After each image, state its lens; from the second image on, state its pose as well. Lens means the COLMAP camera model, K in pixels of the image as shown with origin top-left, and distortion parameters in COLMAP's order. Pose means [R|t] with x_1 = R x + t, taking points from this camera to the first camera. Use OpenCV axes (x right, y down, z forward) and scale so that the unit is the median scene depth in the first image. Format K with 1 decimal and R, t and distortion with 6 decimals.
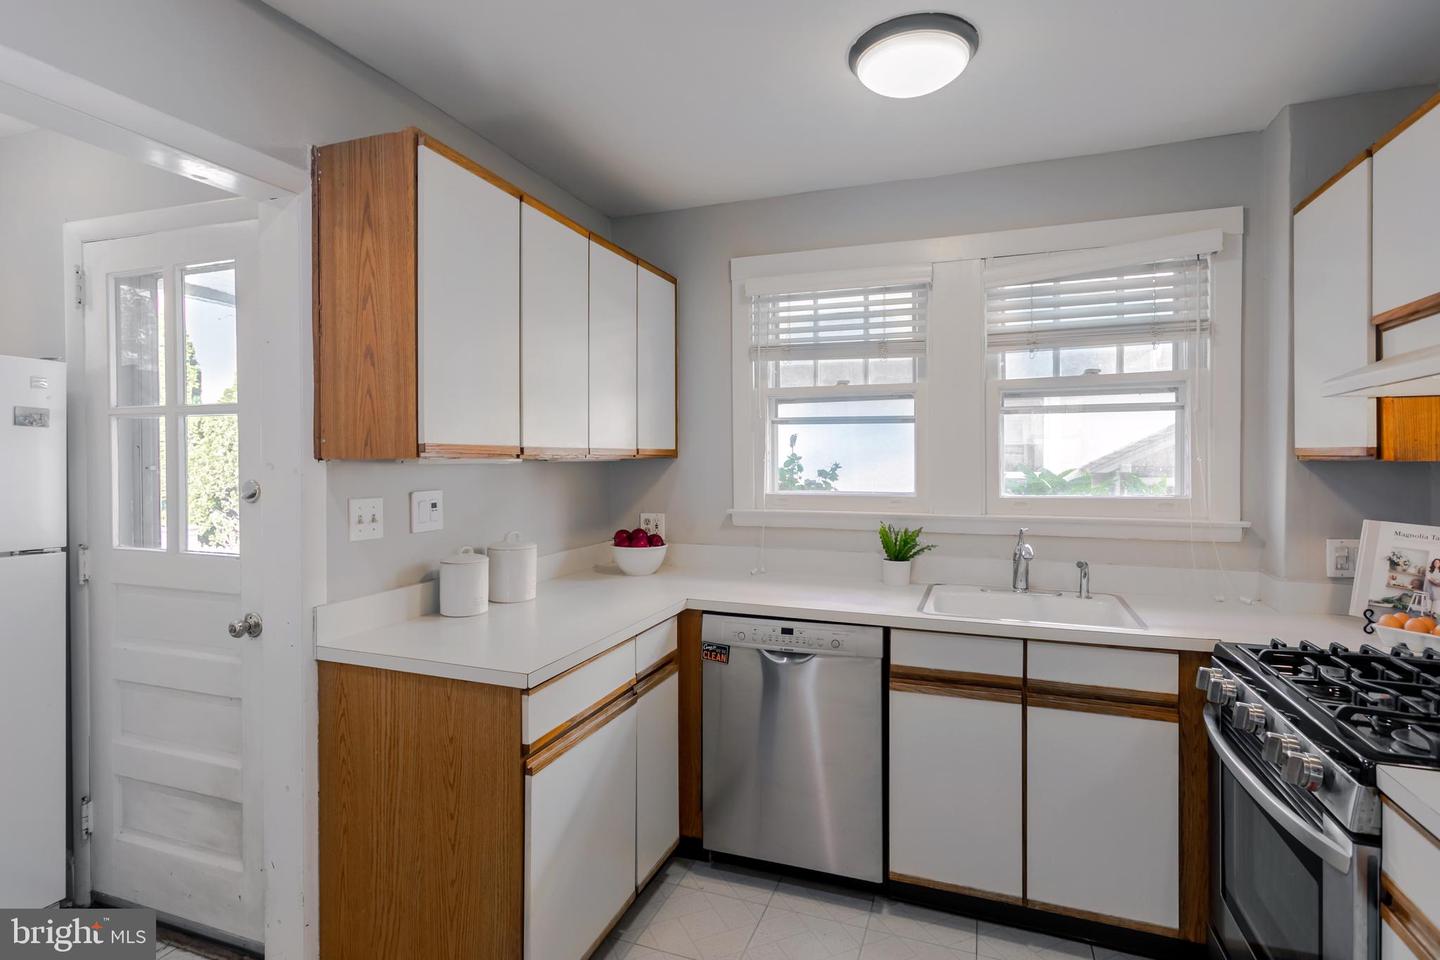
lens RADIAL K [[667.9, 0, 766.9], [0, 667.9, 464.6], [0, 0, 1]] dist [0.000519, 0.000193]
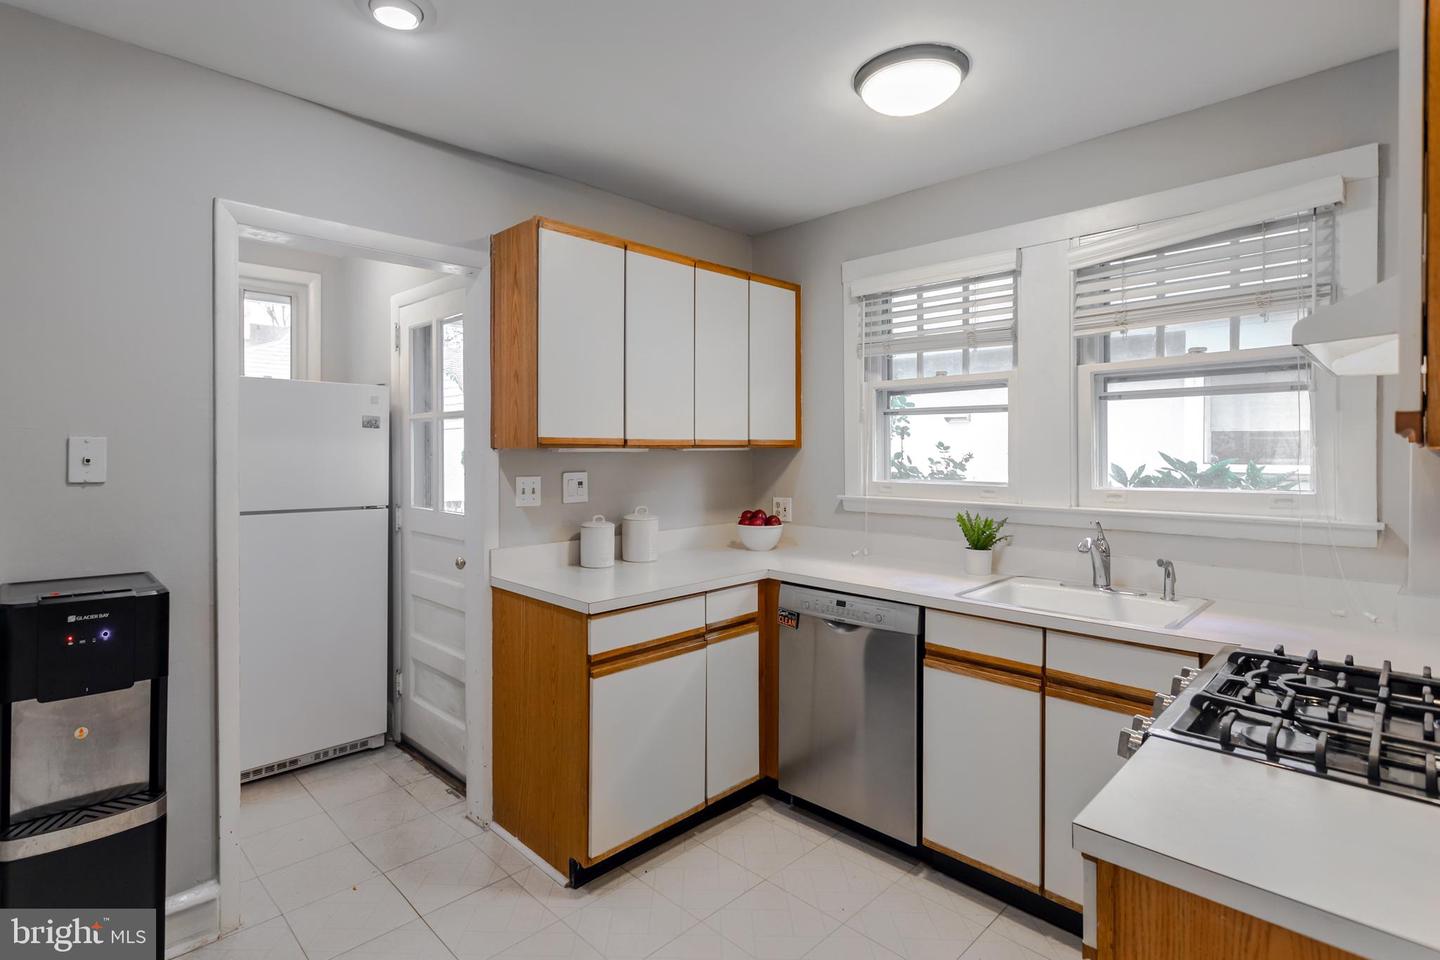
lens RADIAL K [[710.0, 0, 747.5], [0, 710.0, 452.6], [0, 0, 1]] dist [0.001128, 0.000172]
pose [[0.905758, 0.001141, -0.423794, 0.405607], [-0.003284, 0.999985, -0.004326, 0.004741], [0.423783, 0.005310, 0.905748, -0.140165]]
